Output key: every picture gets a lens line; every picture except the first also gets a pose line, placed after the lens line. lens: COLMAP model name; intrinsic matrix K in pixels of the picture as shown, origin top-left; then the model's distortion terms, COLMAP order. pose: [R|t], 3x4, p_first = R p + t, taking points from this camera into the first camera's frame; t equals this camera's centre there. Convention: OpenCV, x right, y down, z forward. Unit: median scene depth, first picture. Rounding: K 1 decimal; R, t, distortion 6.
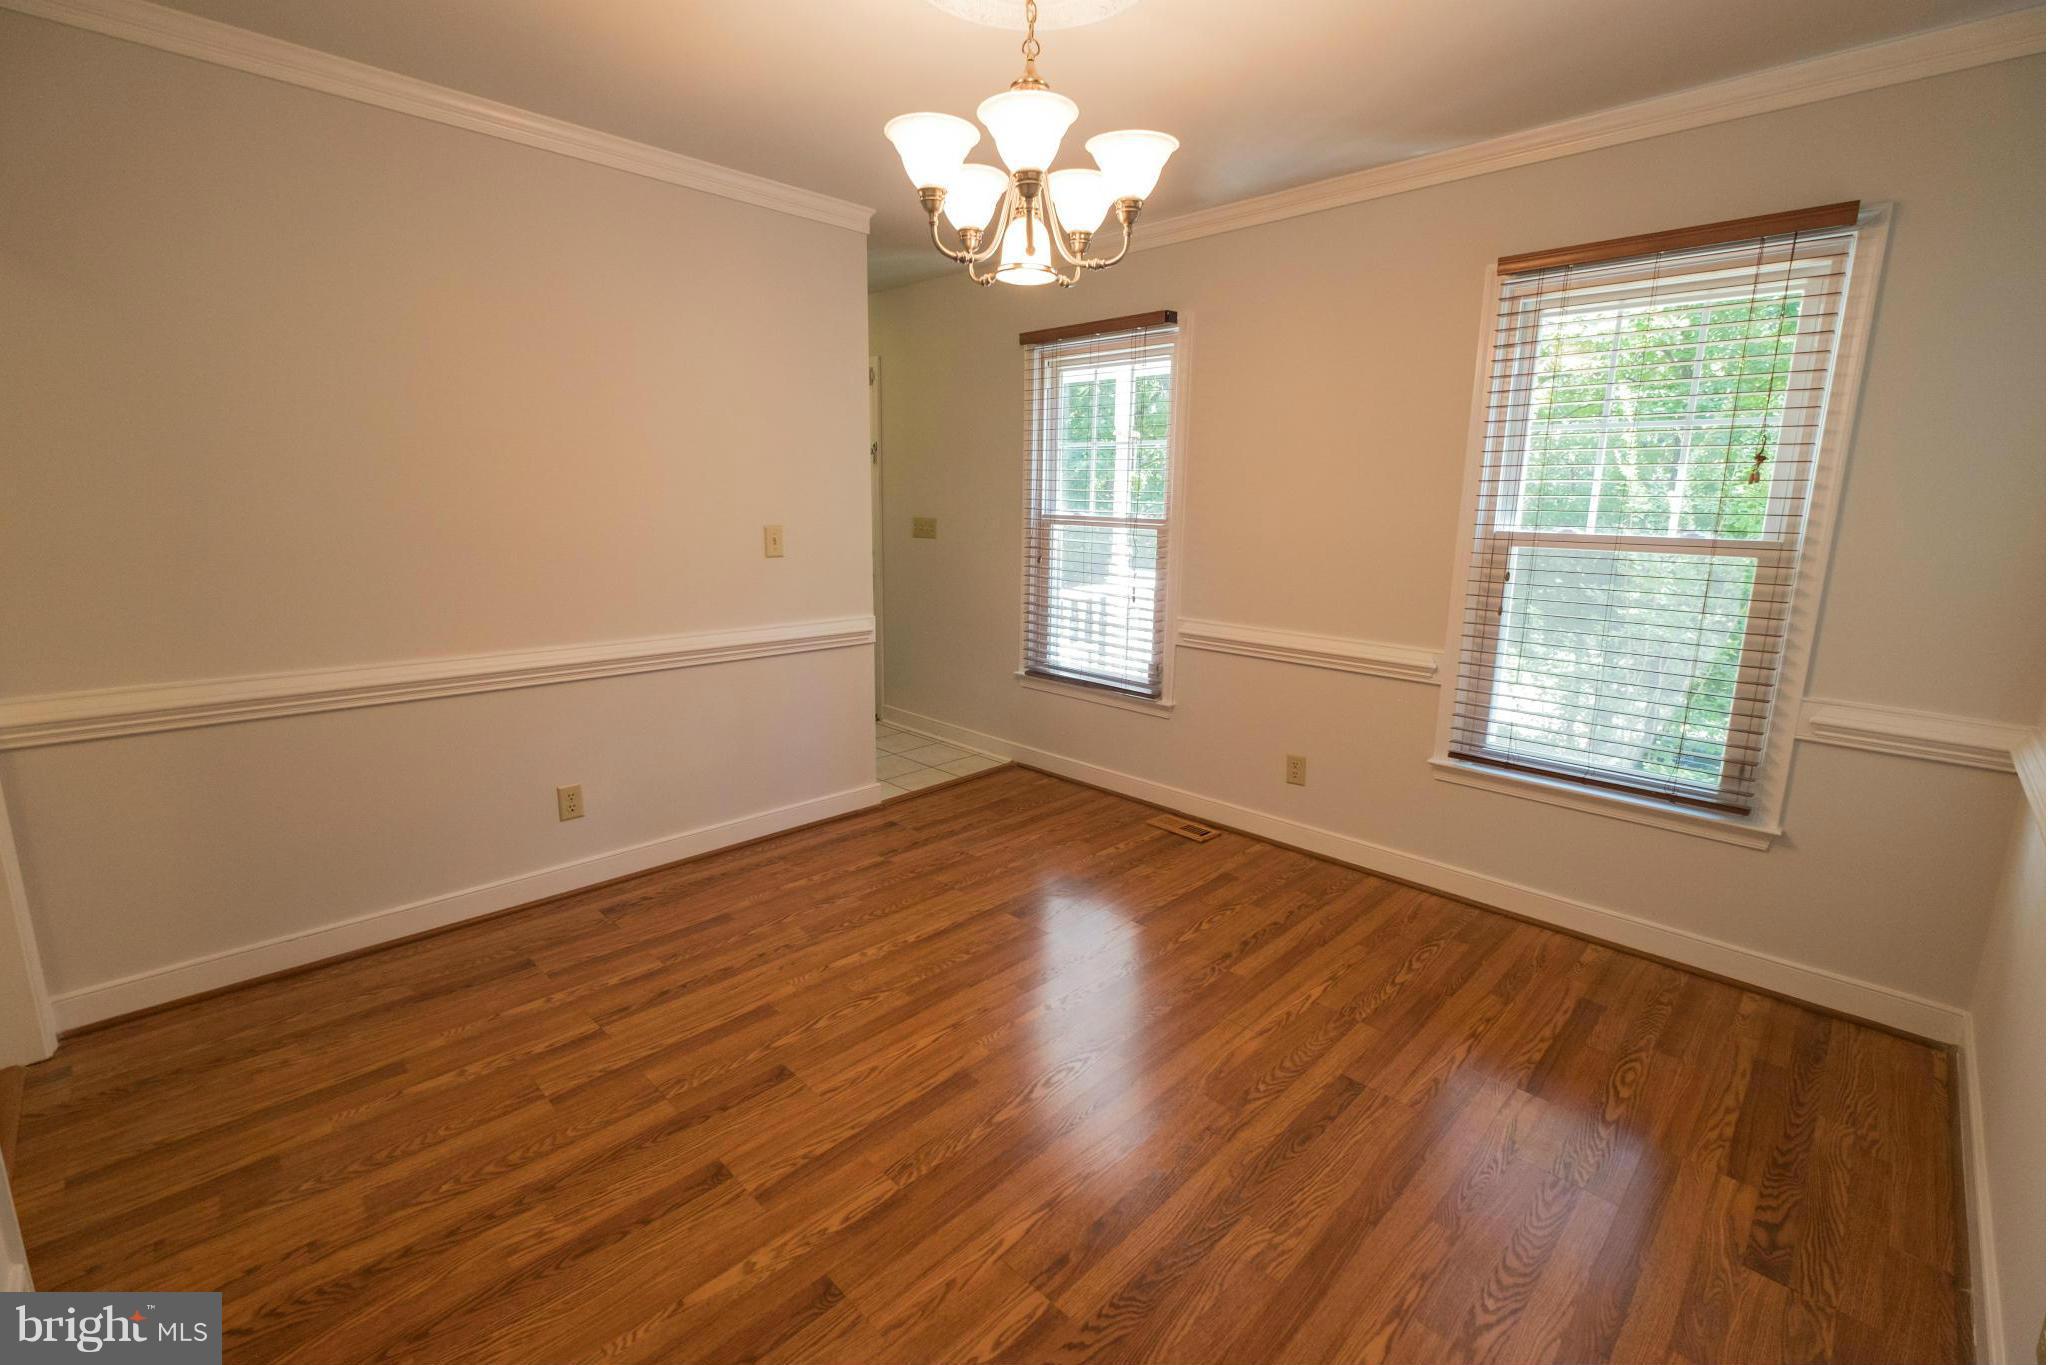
lens RADIAL K [[896.4, 0, 1024.0], [0, 896.4, 682.5], [0, 0, 1]] dist [-0.001395, -0.000566]
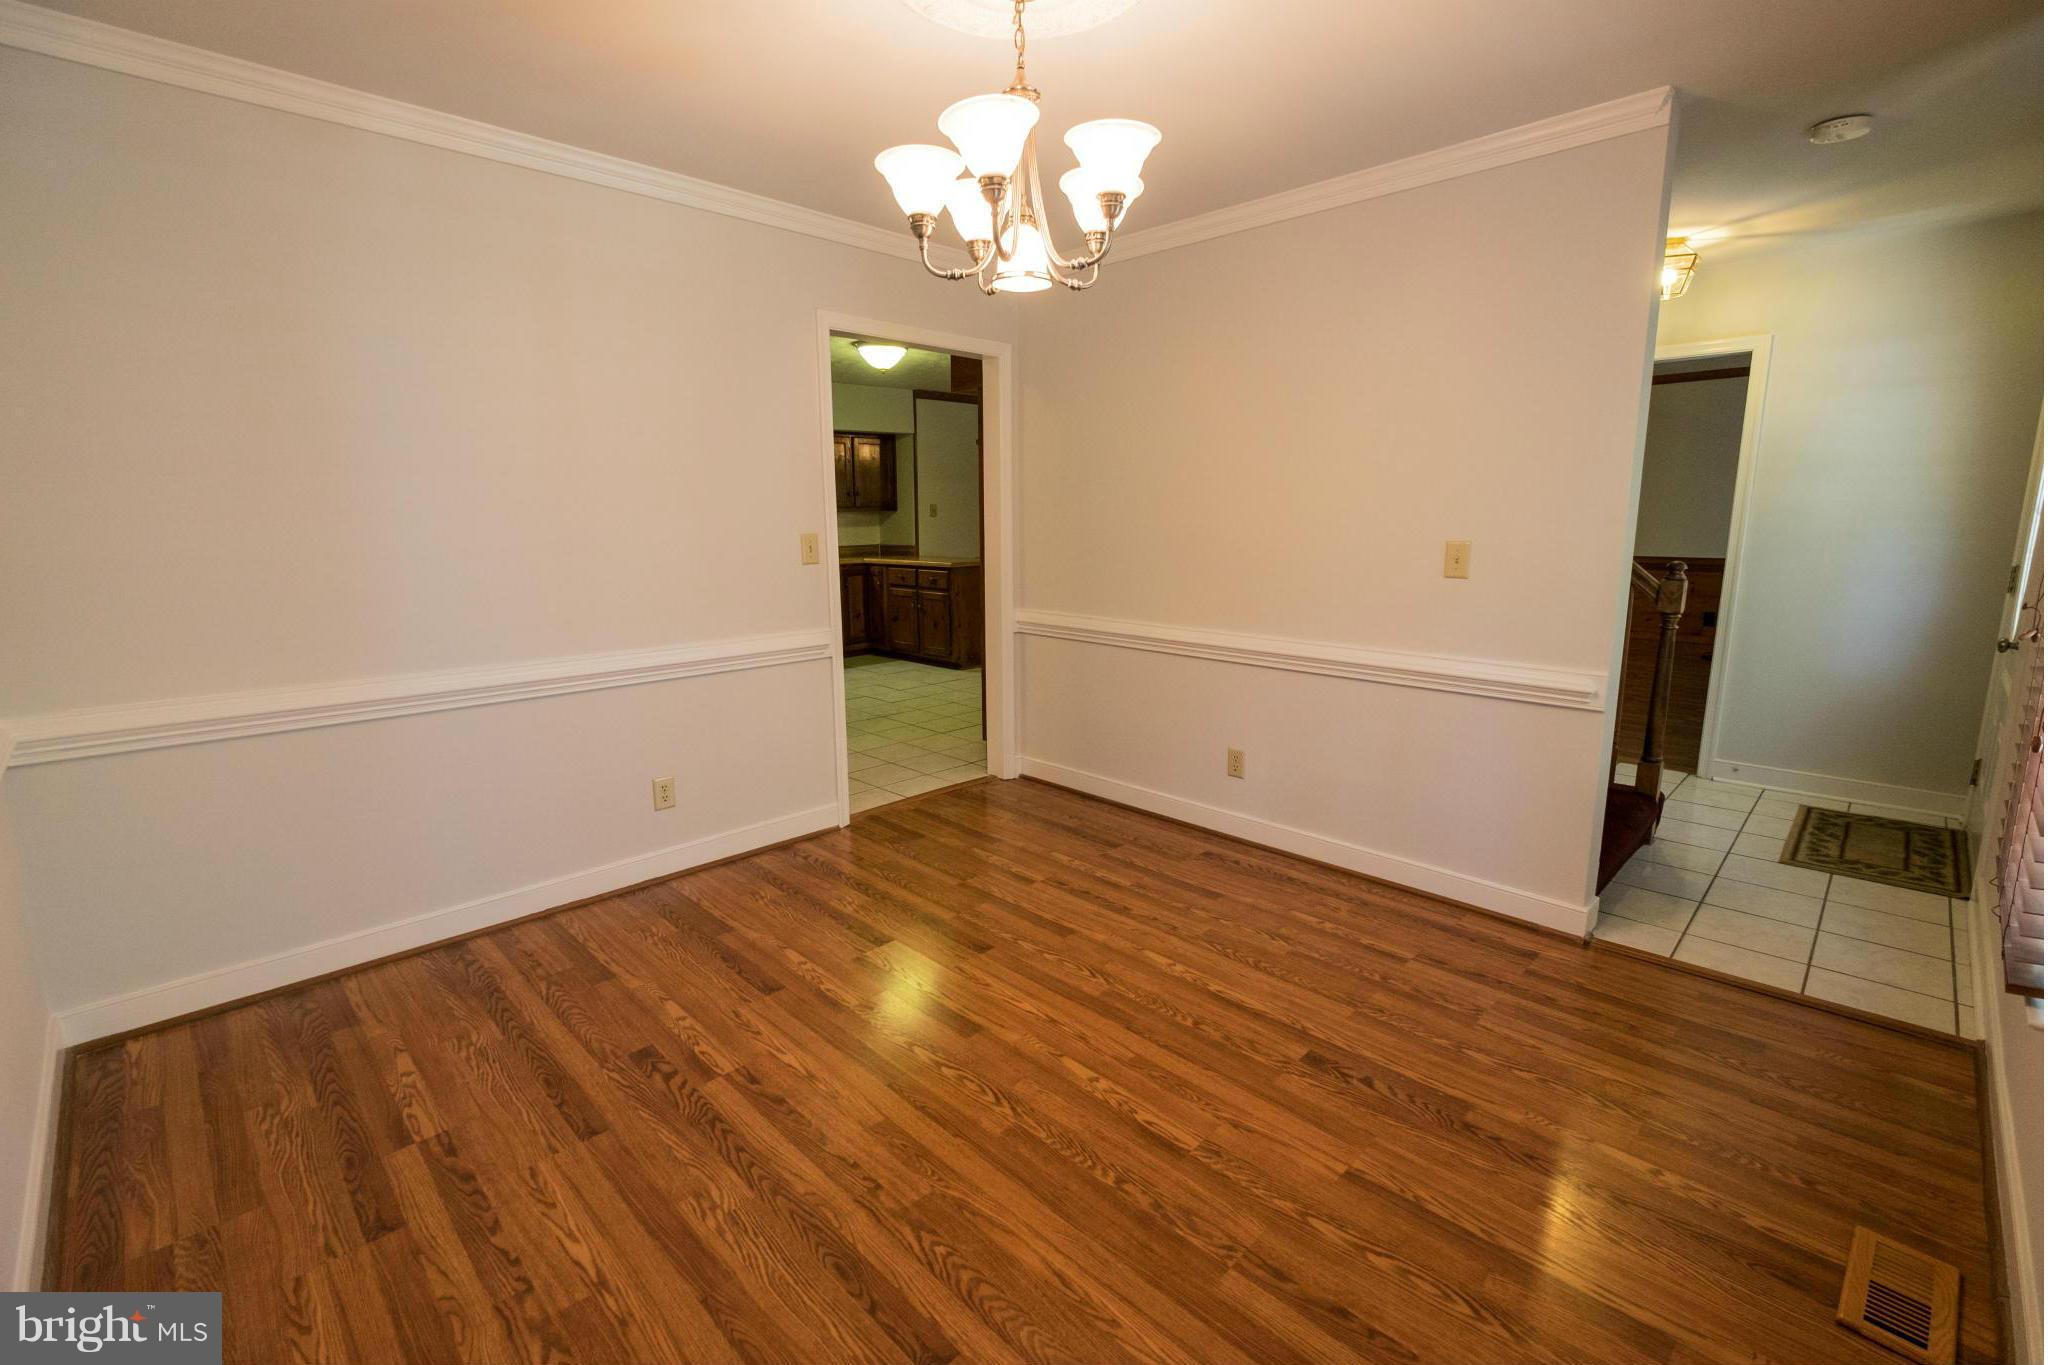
lens RADIAL K [[896.4, 0, 1024.0], [0, 896.4, 682.5], [0, 0, 1]] dist [-0.001395, -0.000566]
pose [[-0.012835, 0.177254, -0.984082, 0.789620], [-0.199197, 0.963983, 0.176231, -0.150081], [0.979875, 0.198288, 0.022936, 0.794254]]
